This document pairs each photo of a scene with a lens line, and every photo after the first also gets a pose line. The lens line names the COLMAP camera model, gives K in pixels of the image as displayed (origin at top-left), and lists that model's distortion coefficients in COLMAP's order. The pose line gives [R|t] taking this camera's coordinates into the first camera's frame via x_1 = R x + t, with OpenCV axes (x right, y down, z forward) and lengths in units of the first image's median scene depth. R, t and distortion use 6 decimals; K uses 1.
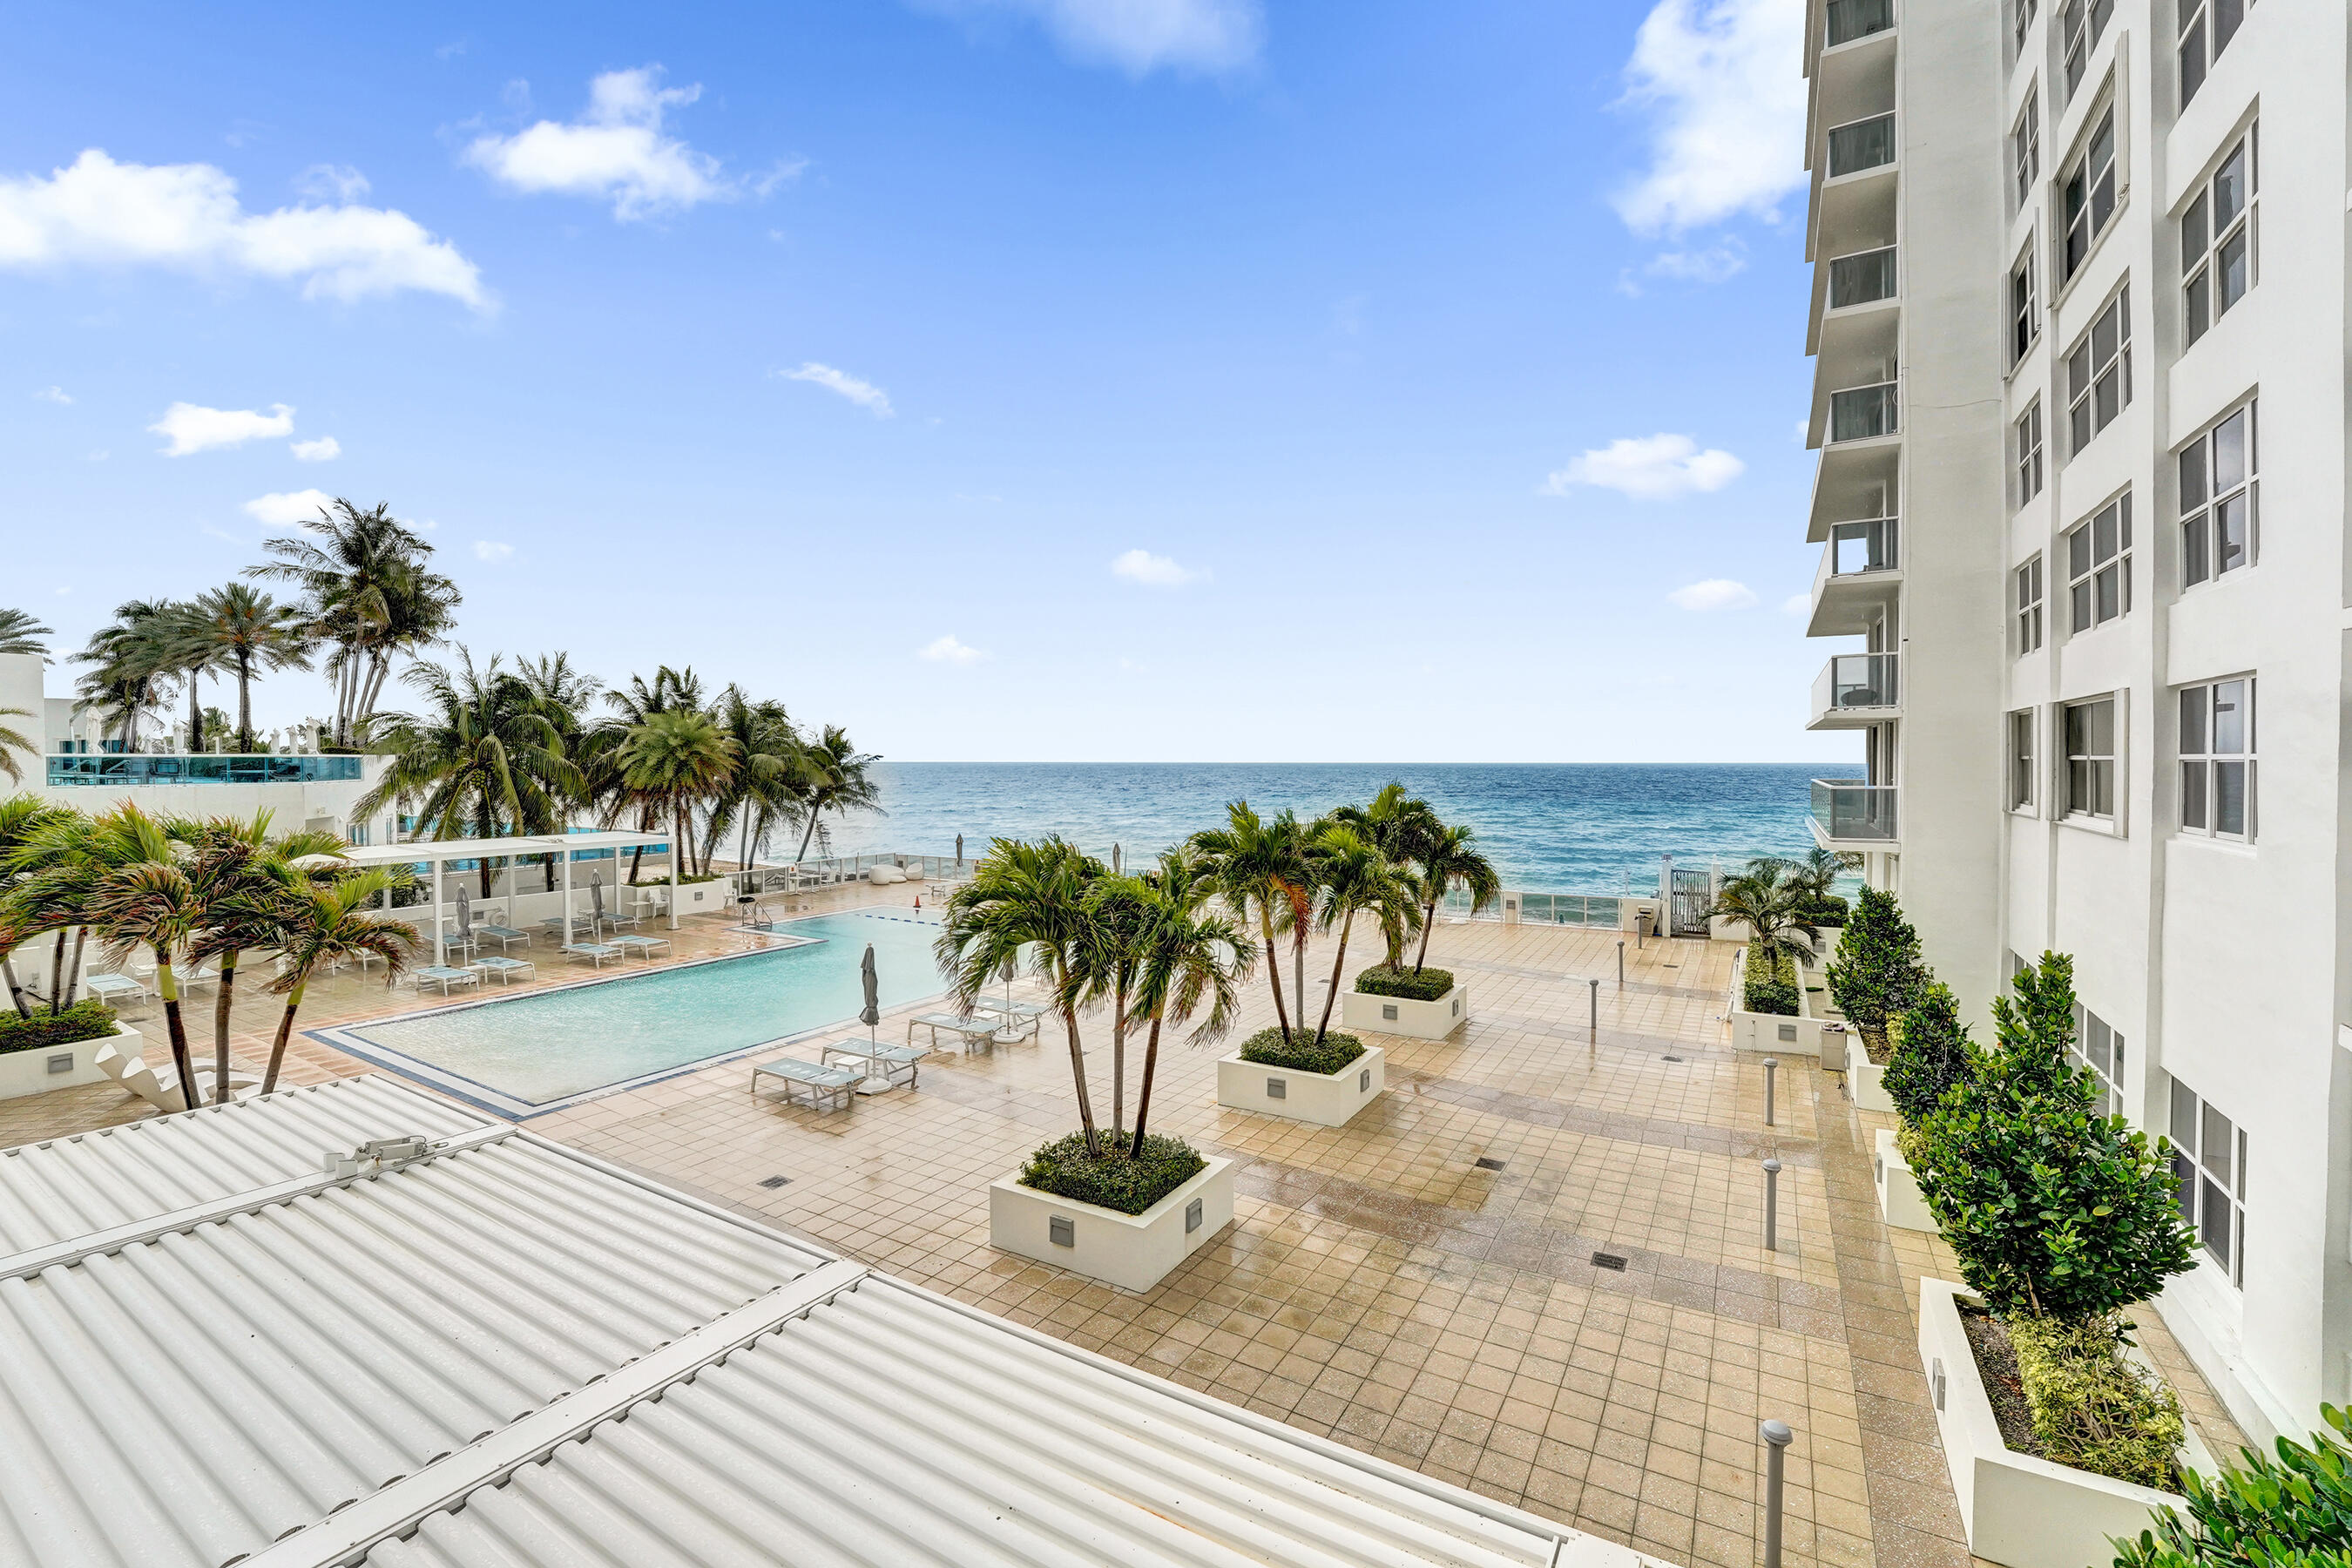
lens RADIAL K [[979.1, 0, 1165.8], [0, 979.1, 786.2], [0, 0, 1]] dist [-0.011334, 0.003478]
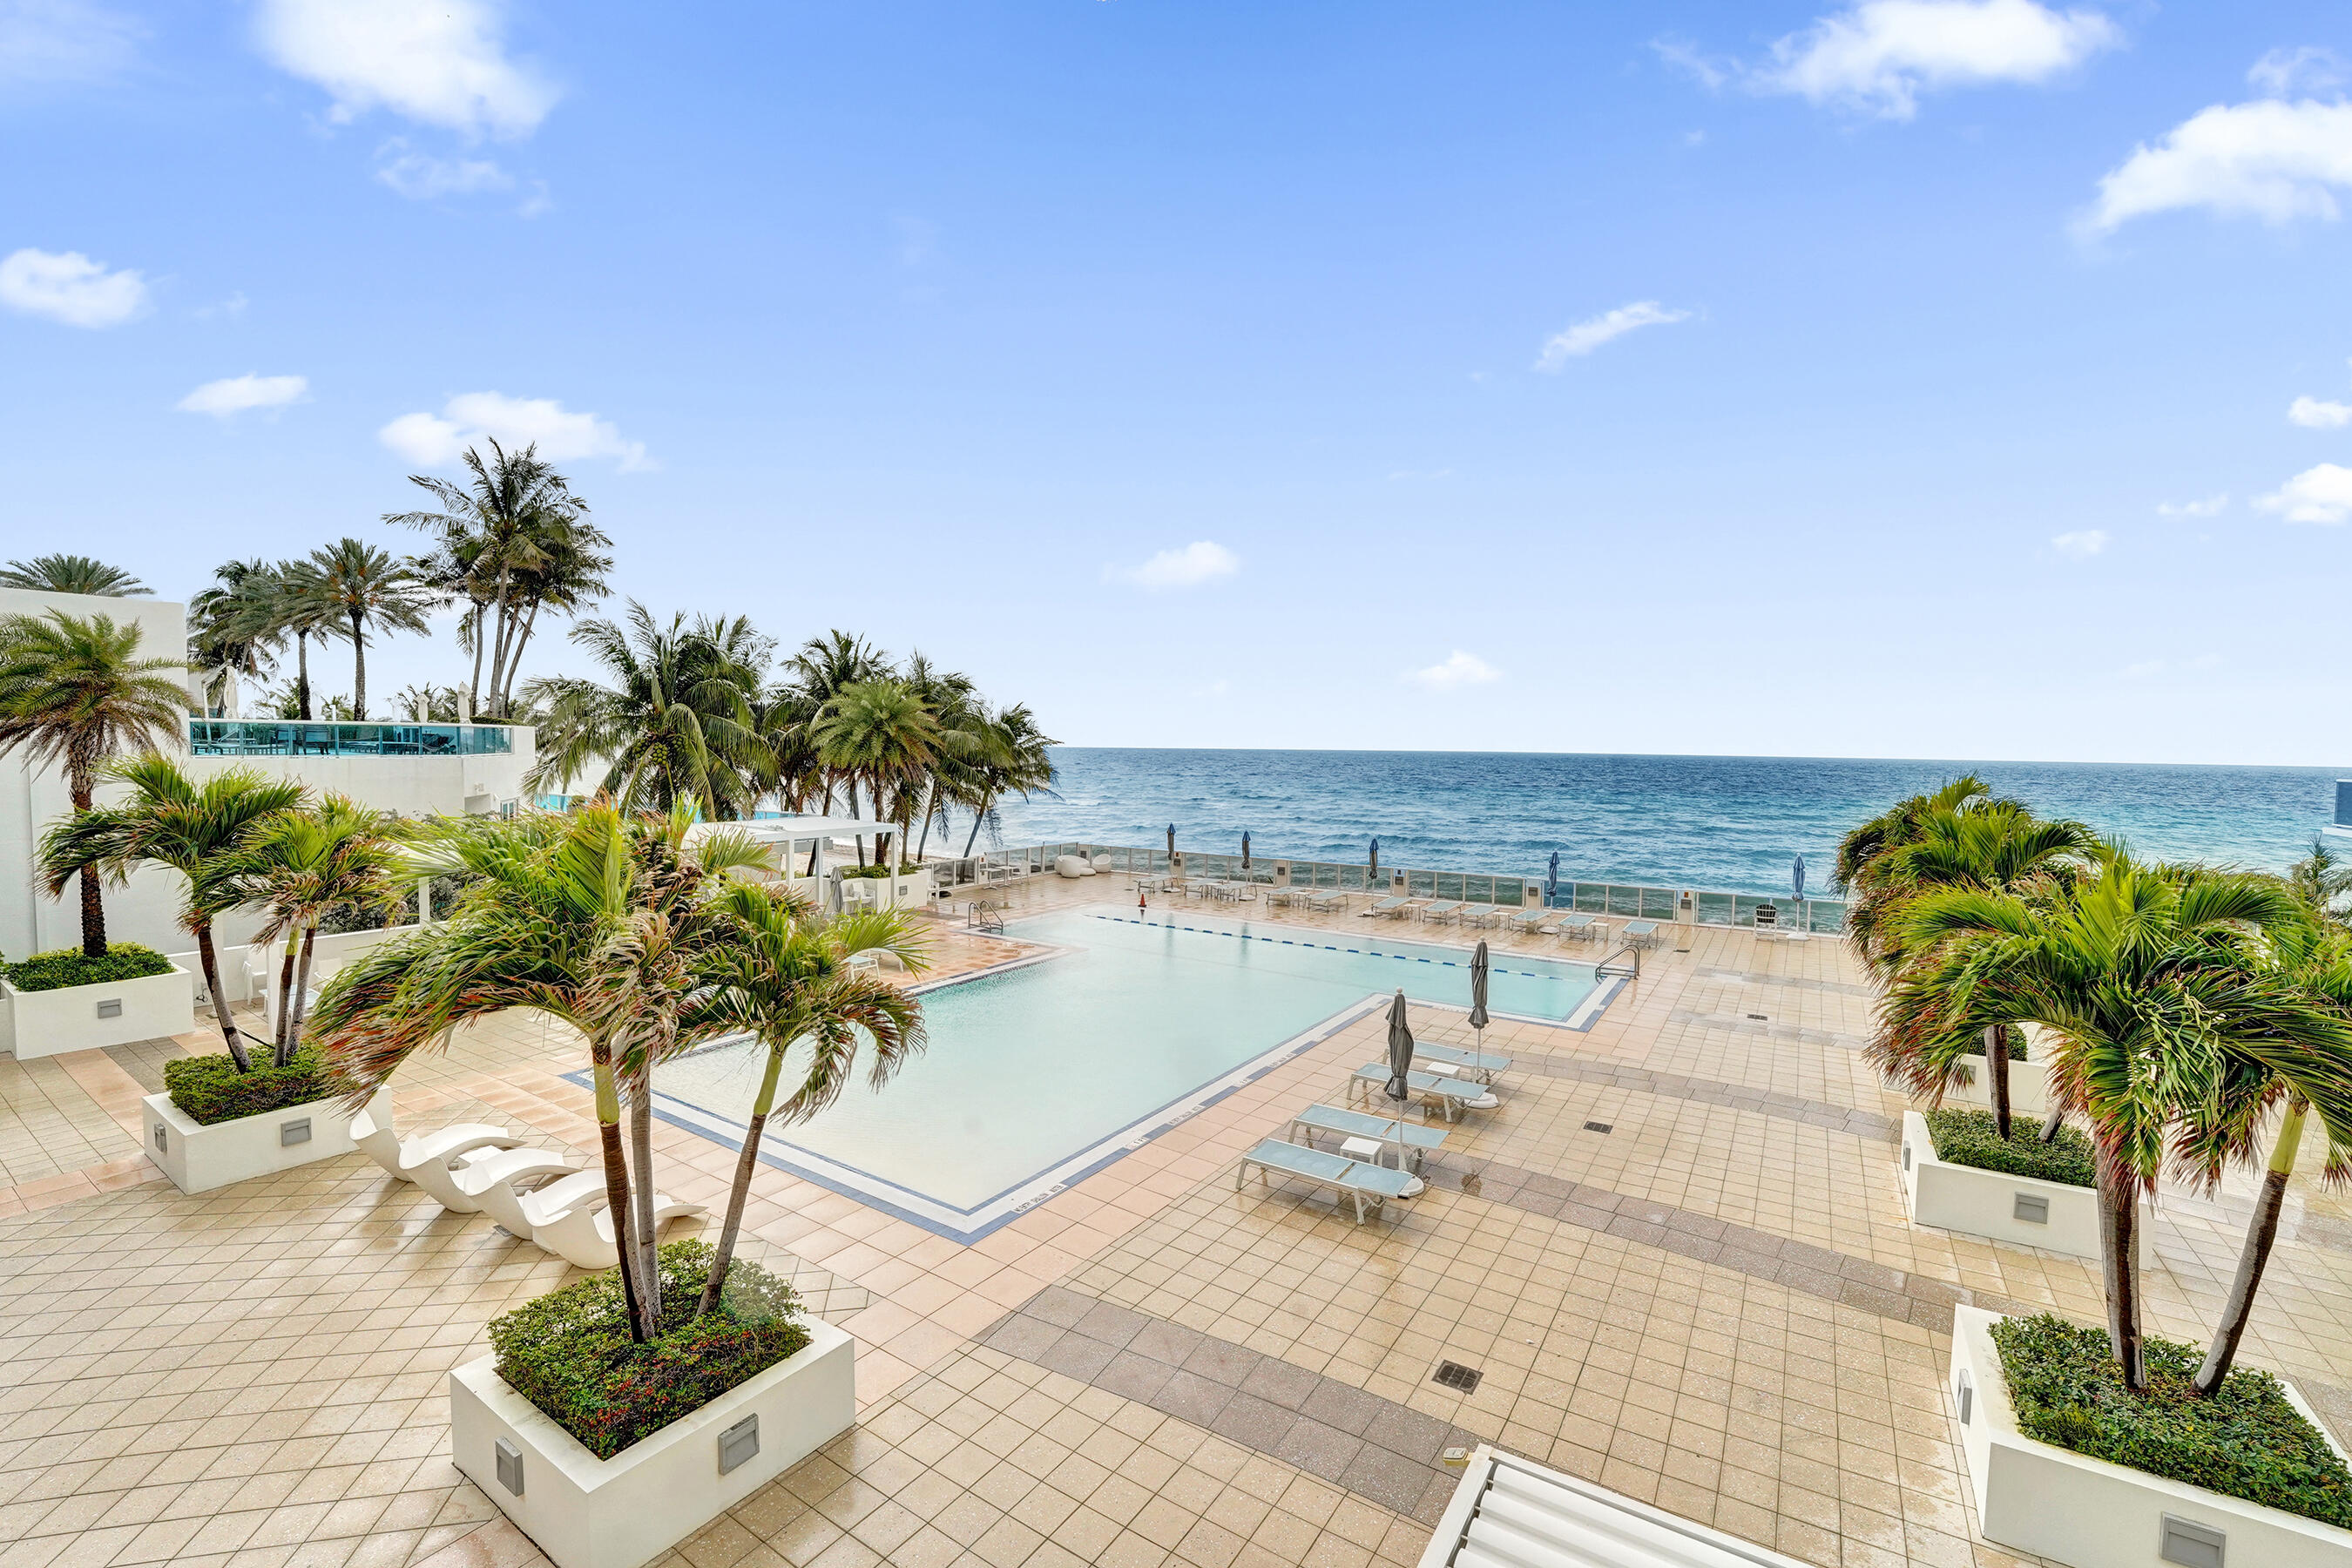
lens RADIAL K [[966.9, 0, 1167.8], [0, 966.9, 782.1], [0, 0, 1]] dist [-0.009012, 0.001585]
pose [[0.999765, 0.012827, -0.017500, -0.196447], [-0.012620, 0.999850, 0.011886, 0.001171], [0.017650, -0.011663, 0.999776, 0.119964]]
